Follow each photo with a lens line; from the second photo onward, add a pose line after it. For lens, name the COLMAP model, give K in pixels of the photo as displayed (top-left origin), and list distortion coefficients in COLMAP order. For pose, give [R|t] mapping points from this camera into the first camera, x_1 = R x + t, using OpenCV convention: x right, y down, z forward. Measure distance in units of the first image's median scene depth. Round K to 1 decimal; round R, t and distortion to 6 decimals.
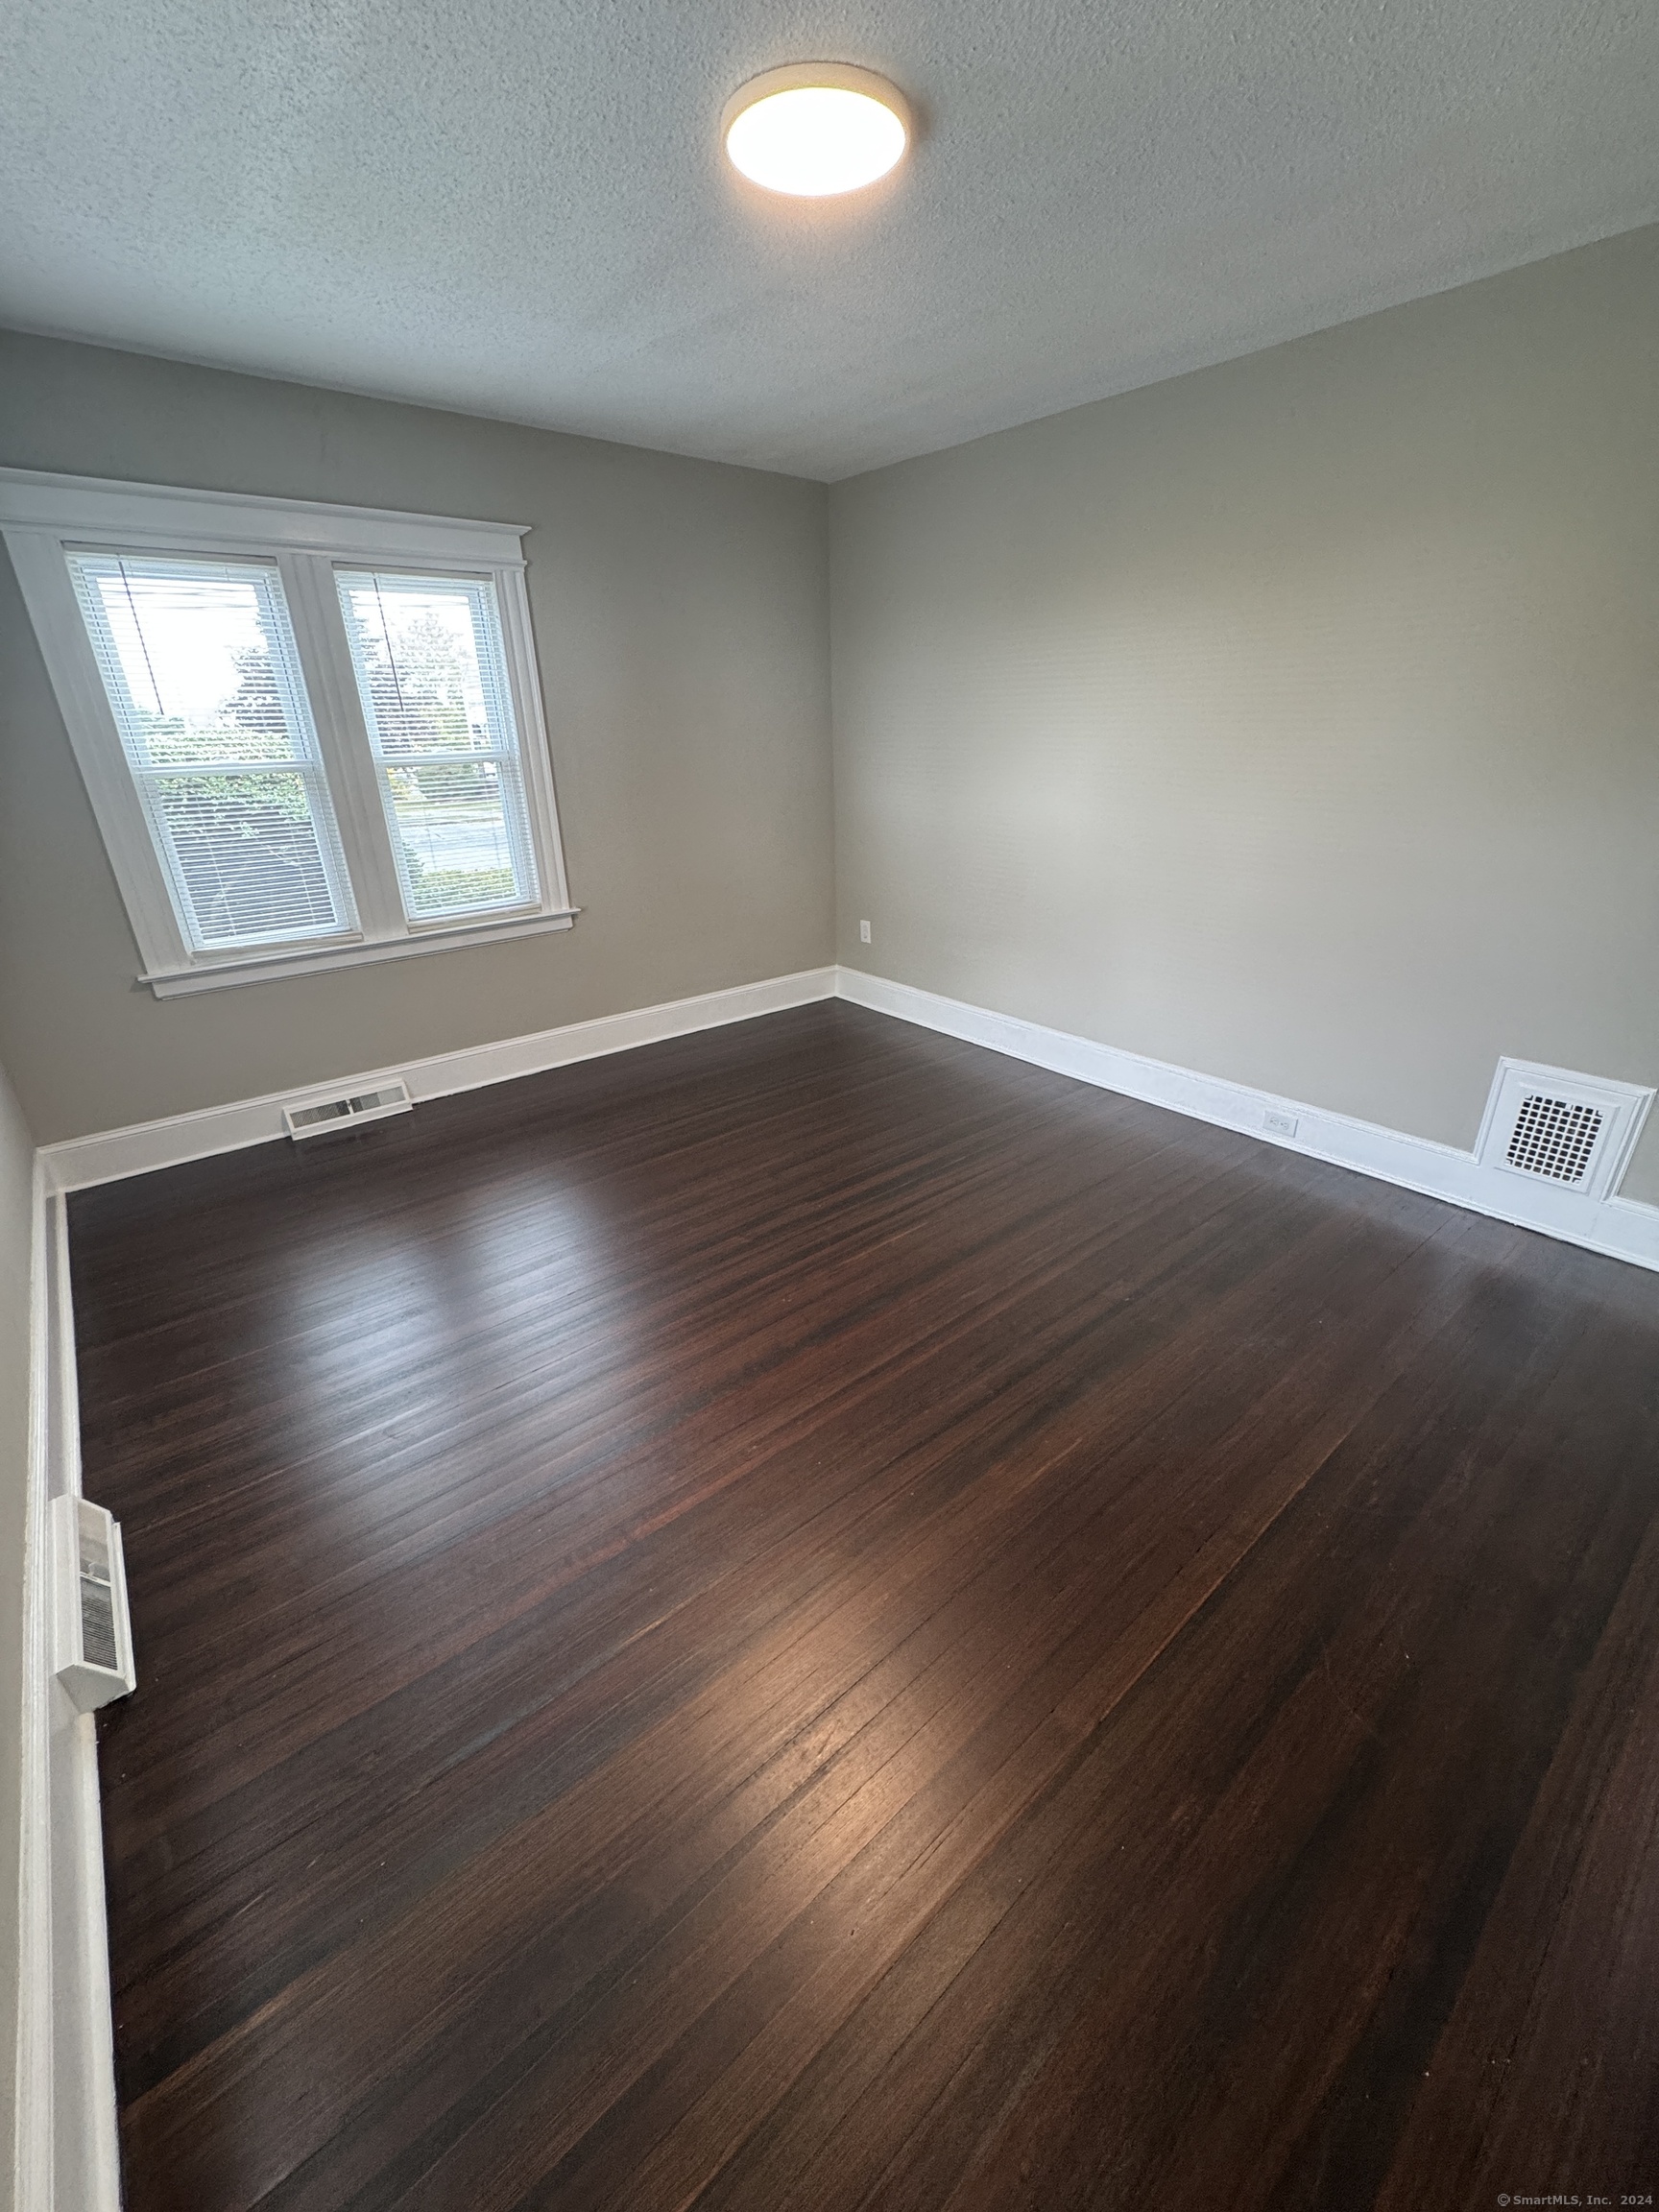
lens RADIAL K [[883.0, 0, 836.6], [0, 883.0, 1103.2], [0, 0, 1]] dist [-0.003663, 0.000567]
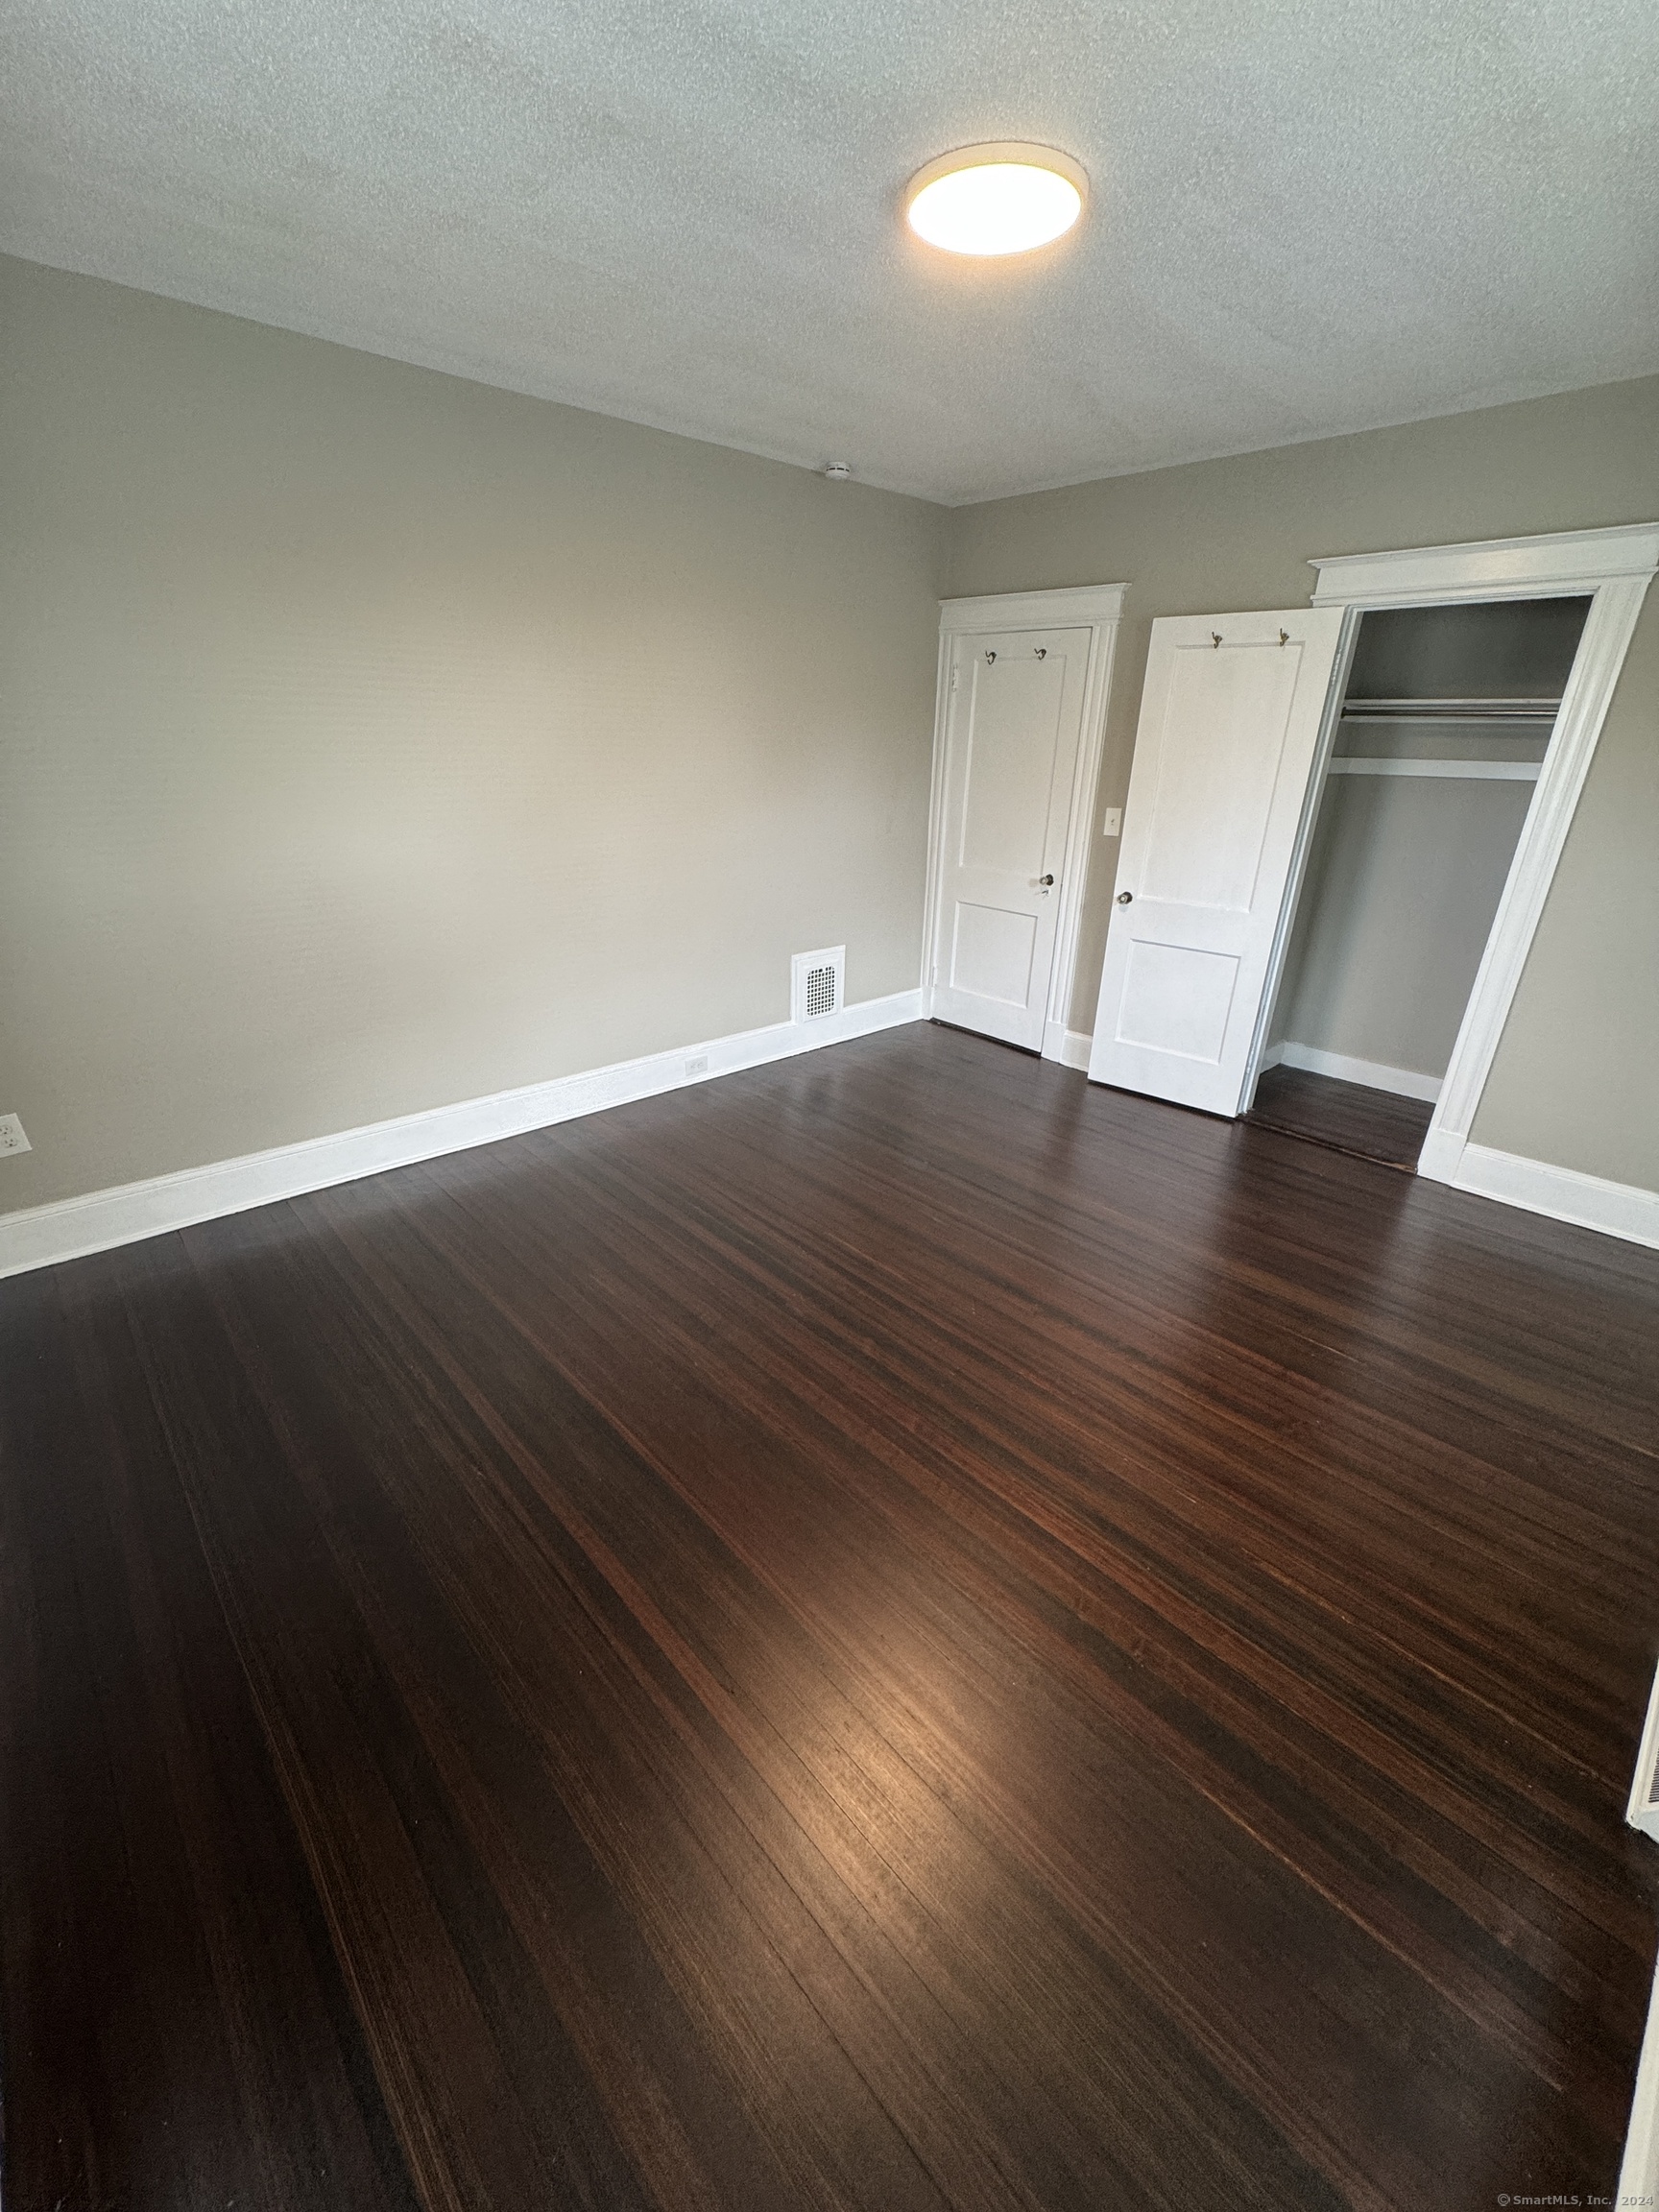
lens RADIAL K [[883.0, 0, 828.0], [0, 883.0, 1100.2], [0, 0, 1]] dist [-0.003663, 0.000567]
pose [[-0.061991, -0.369847, 0.927022, -2.536398], [0.374402, 0.852365, 0.365098, -1.187730], [-0.925192, 0.369711, 0.085633, 2.736415]]
